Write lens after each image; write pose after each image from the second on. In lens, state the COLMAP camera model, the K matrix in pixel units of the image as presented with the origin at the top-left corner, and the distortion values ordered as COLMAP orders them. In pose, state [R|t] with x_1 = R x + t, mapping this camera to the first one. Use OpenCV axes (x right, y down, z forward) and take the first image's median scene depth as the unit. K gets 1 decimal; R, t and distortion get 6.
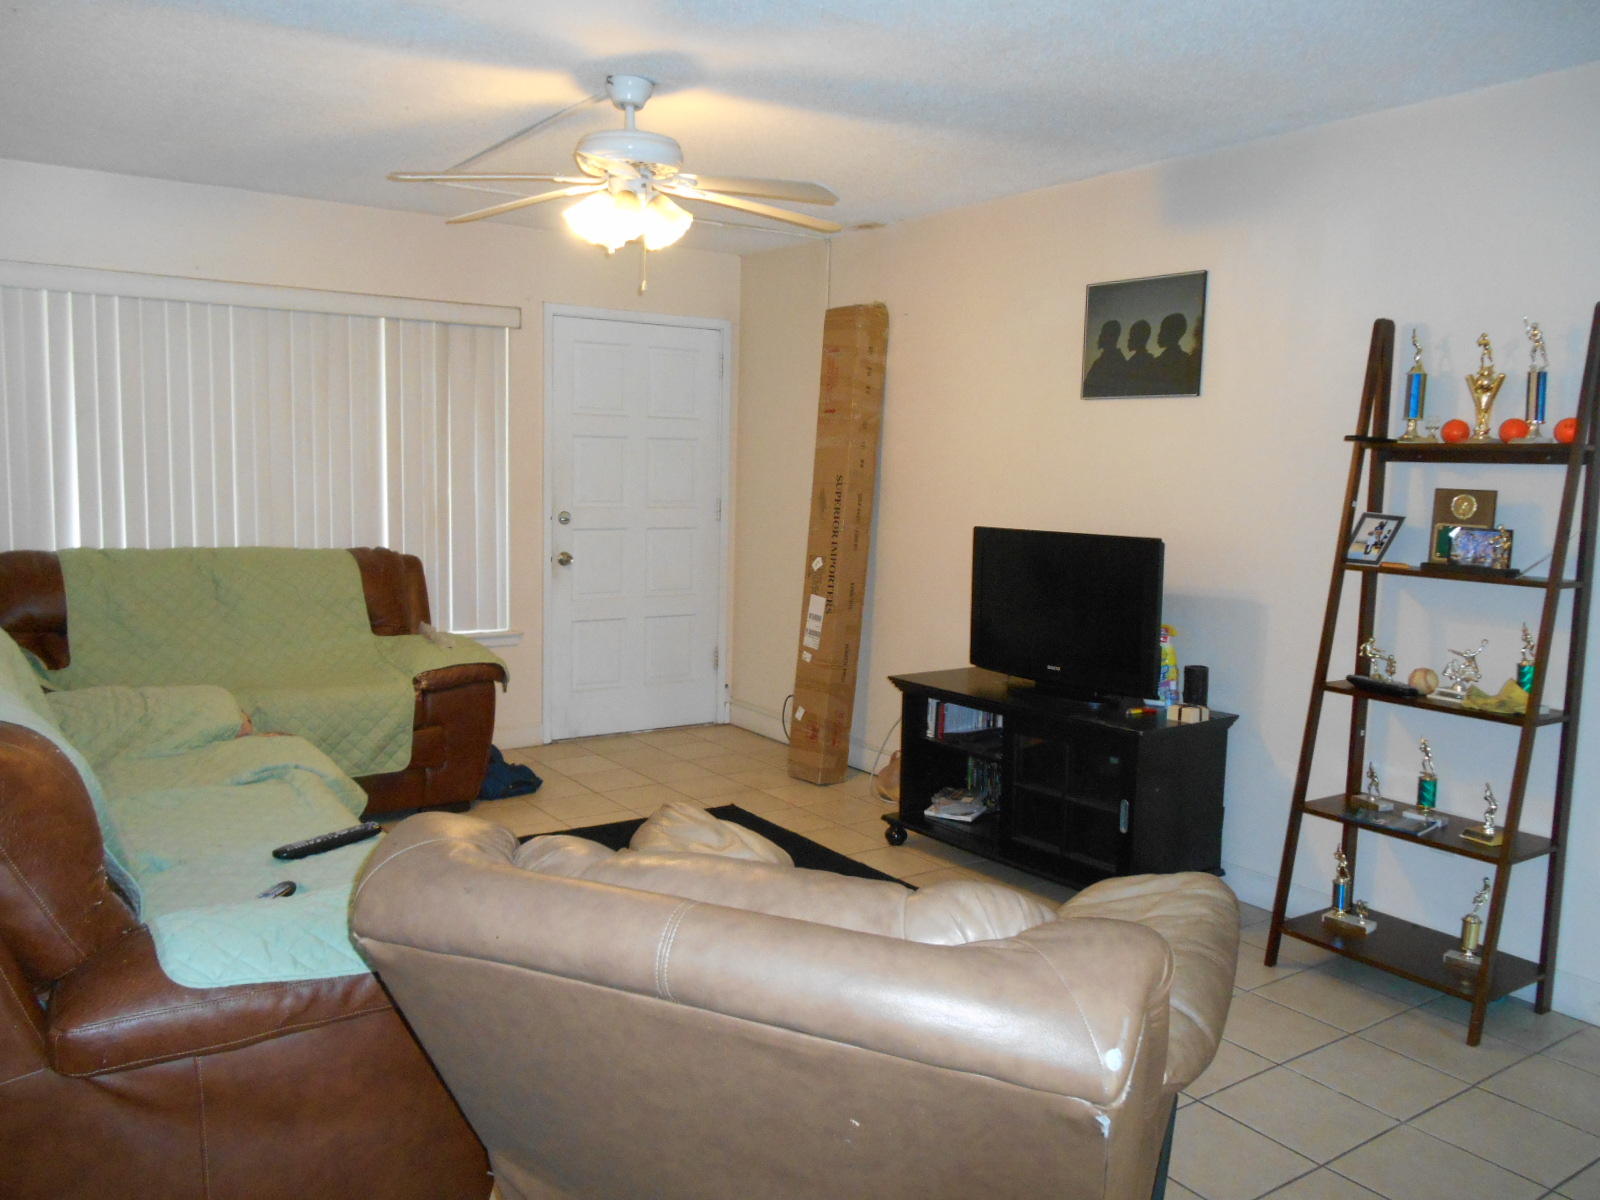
lens RADIAL K [[1258.4, 0, 803.7], [0, 1258.4, 595.0], [0, 0, 1]] dist [-0.009117, -0.001693]
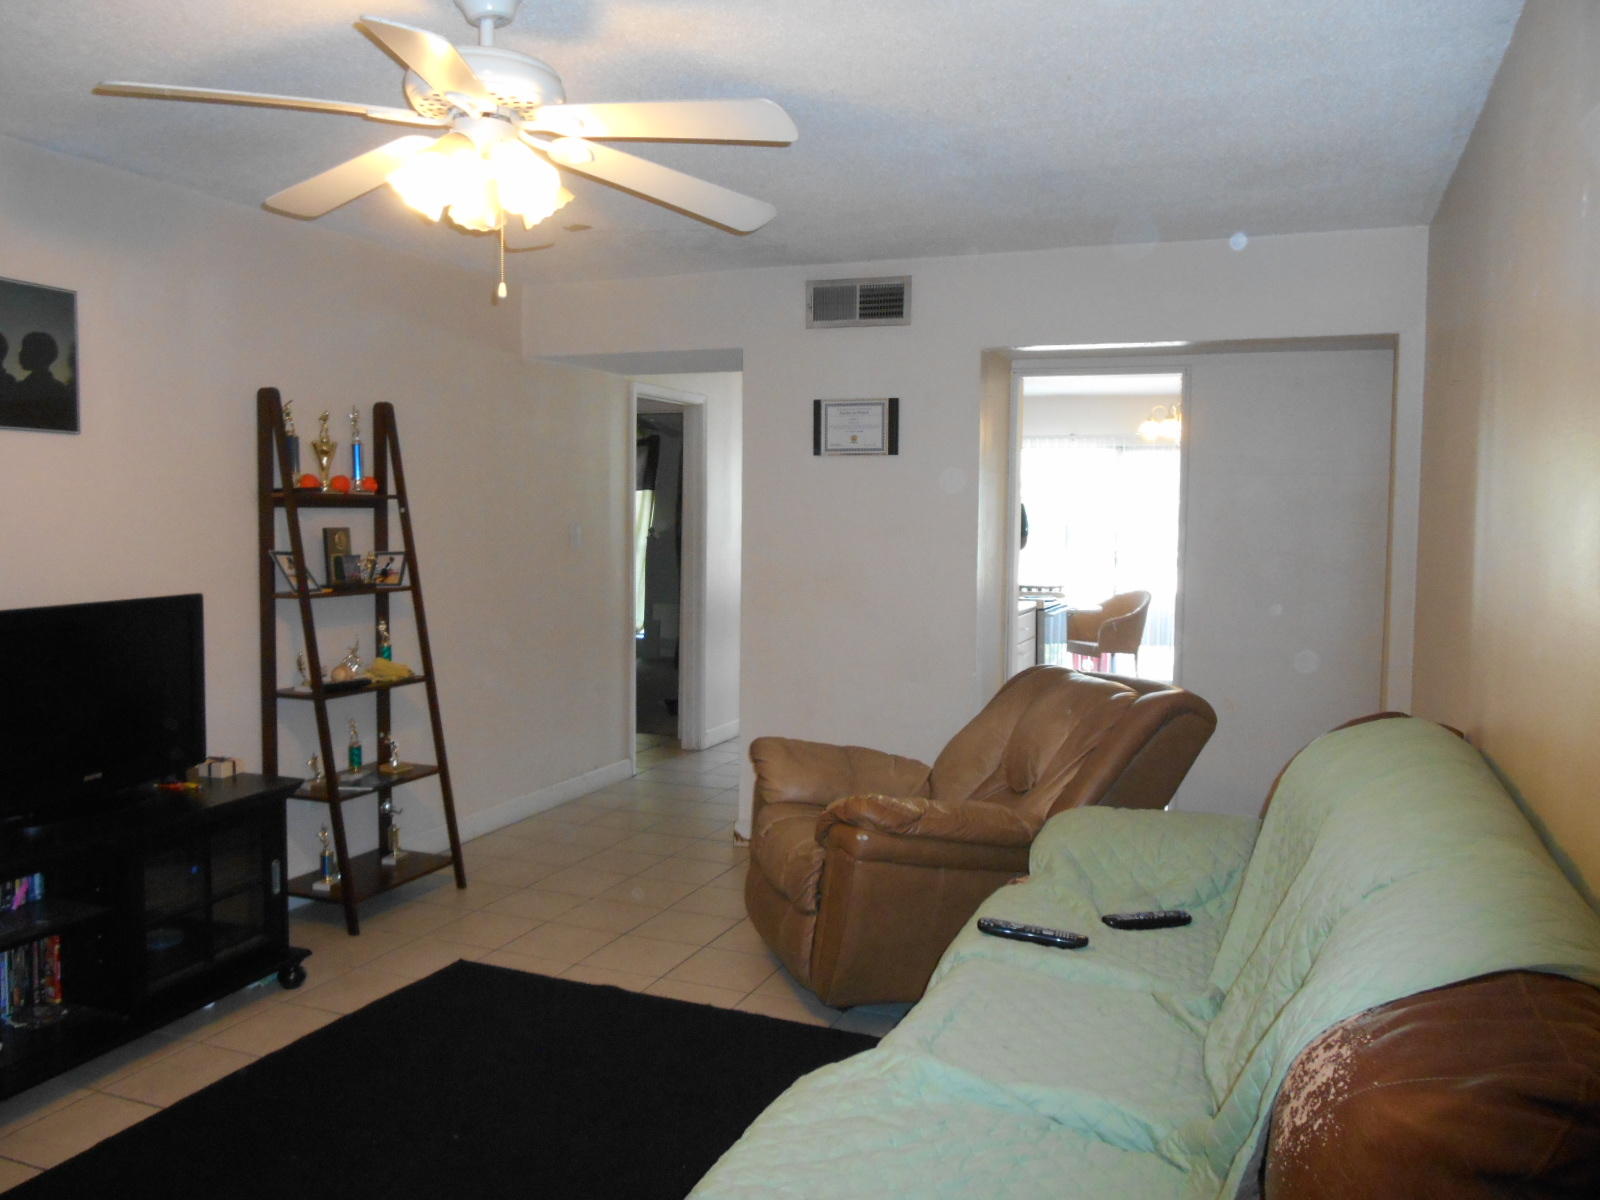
lens RADIAL K [[1258.4, 0, 803.7], [0, 1258.4, 595.0], [0, 0, 1]] dist [-0.009117, -0.001693]
pose [[-0.555052, -0.084282, 0.827535, -0.699743], [0.063576, 0.987645, 0.143231, -0.140556], [-0.829383, 0.132112, -0.542836, 1.070127]]
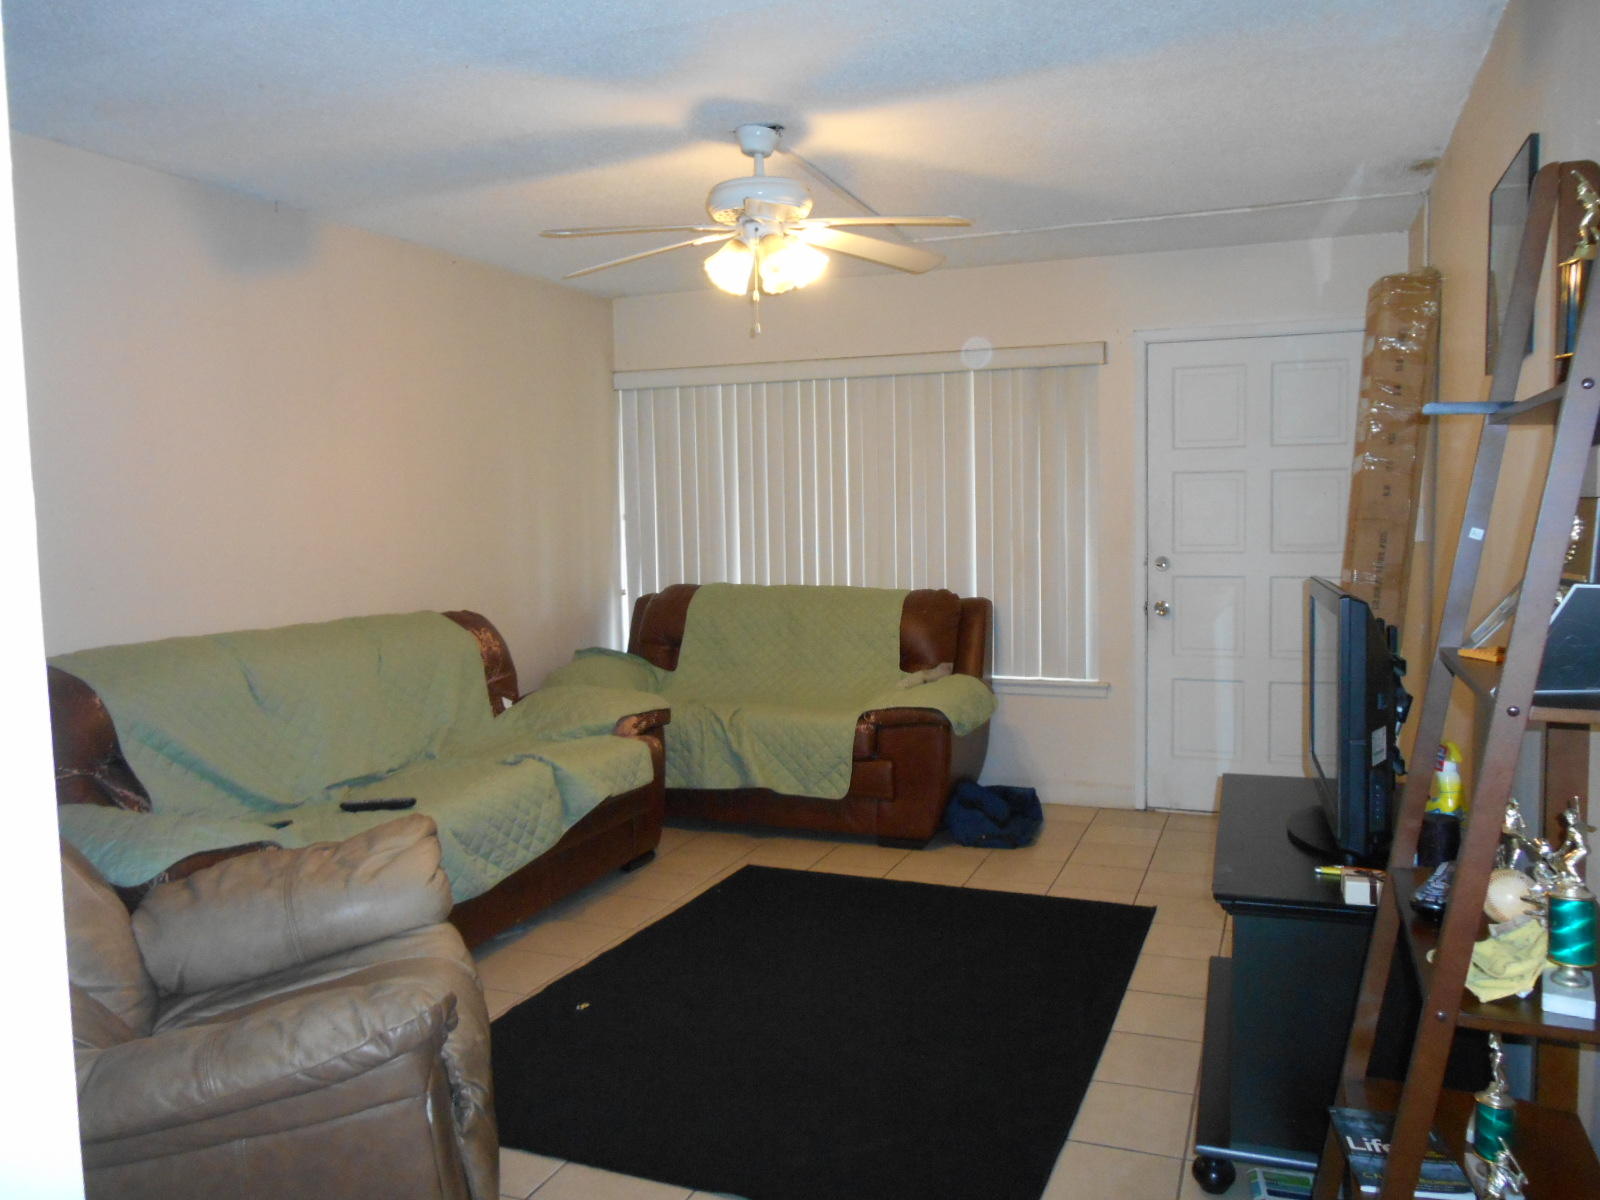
lens RADIAL K [[1258.4, 0, 803.7], [0, 1258.4, 595.0], [0, 0, 1]] dist [-0.009117, -0.001693]
pose [[0.558778, 0.026020, -0.828909, 0.609523], [-0.057697, 0.998306, -0.007557, -0.024464], [0.827308, 0.052048, 0.559332, 0.407993]]
